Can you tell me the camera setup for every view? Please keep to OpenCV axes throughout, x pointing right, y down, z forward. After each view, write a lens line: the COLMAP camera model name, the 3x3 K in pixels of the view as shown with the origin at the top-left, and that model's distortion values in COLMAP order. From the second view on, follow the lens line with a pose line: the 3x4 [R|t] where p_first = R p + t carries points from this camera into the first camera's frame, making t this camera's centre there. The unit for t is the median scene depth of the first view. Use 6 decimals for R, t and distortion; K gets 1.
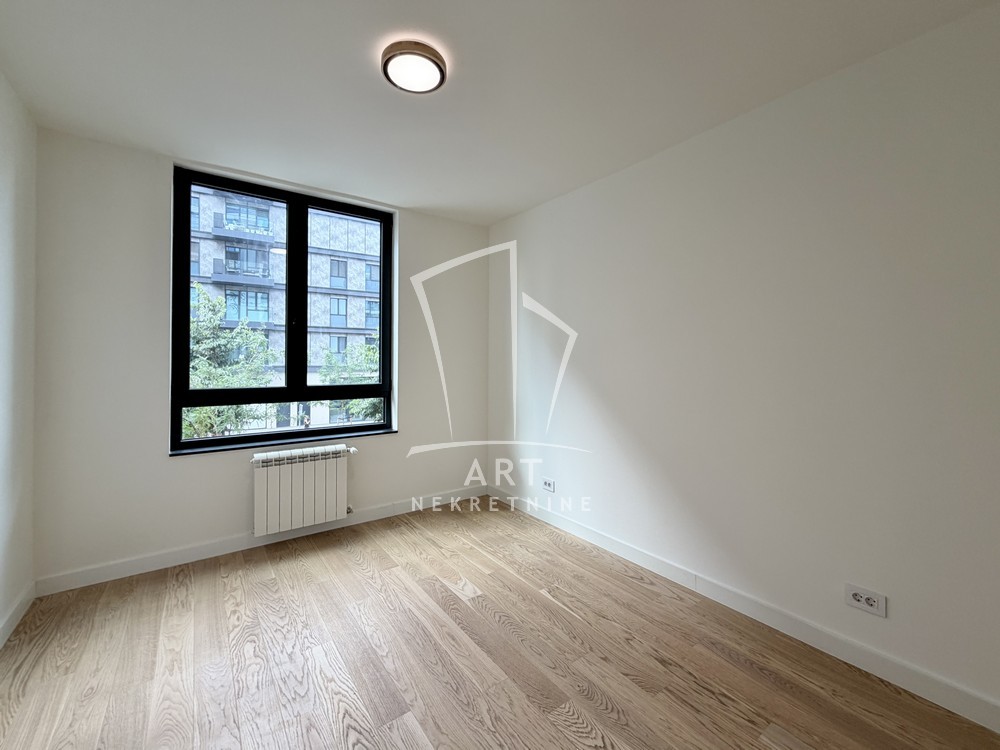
lens RADIAL K [[409.6, 0, 489.3], [0, 409.6, 357.5], [0, 0, 1]] dist [0.000545, 0.000190]
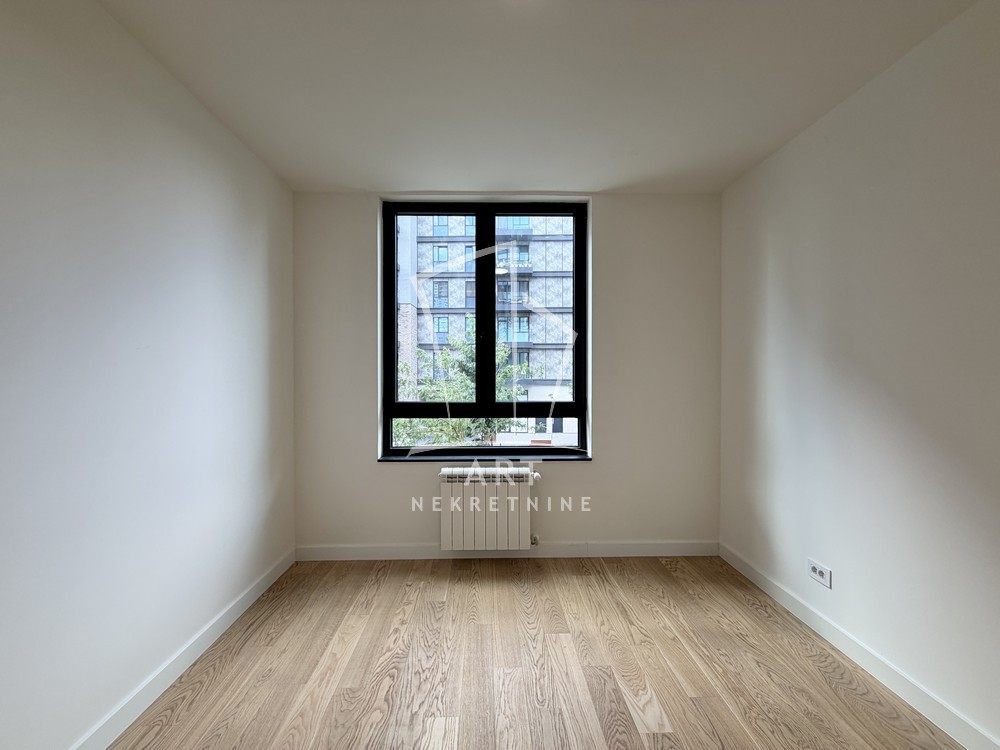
lens RADIAL K [[392.1, 0, 497.1], [0, 392.1, 377.3], [0, 0, 1]] dist [0.000296, 0.000133]
pose [[0.830603, 0.001342, -0.556863, 0.085978], [0.006679, 0.999901, 0.012371, -0.000078], [0.556825, -0.013994, 0.830512, 0.290727]]
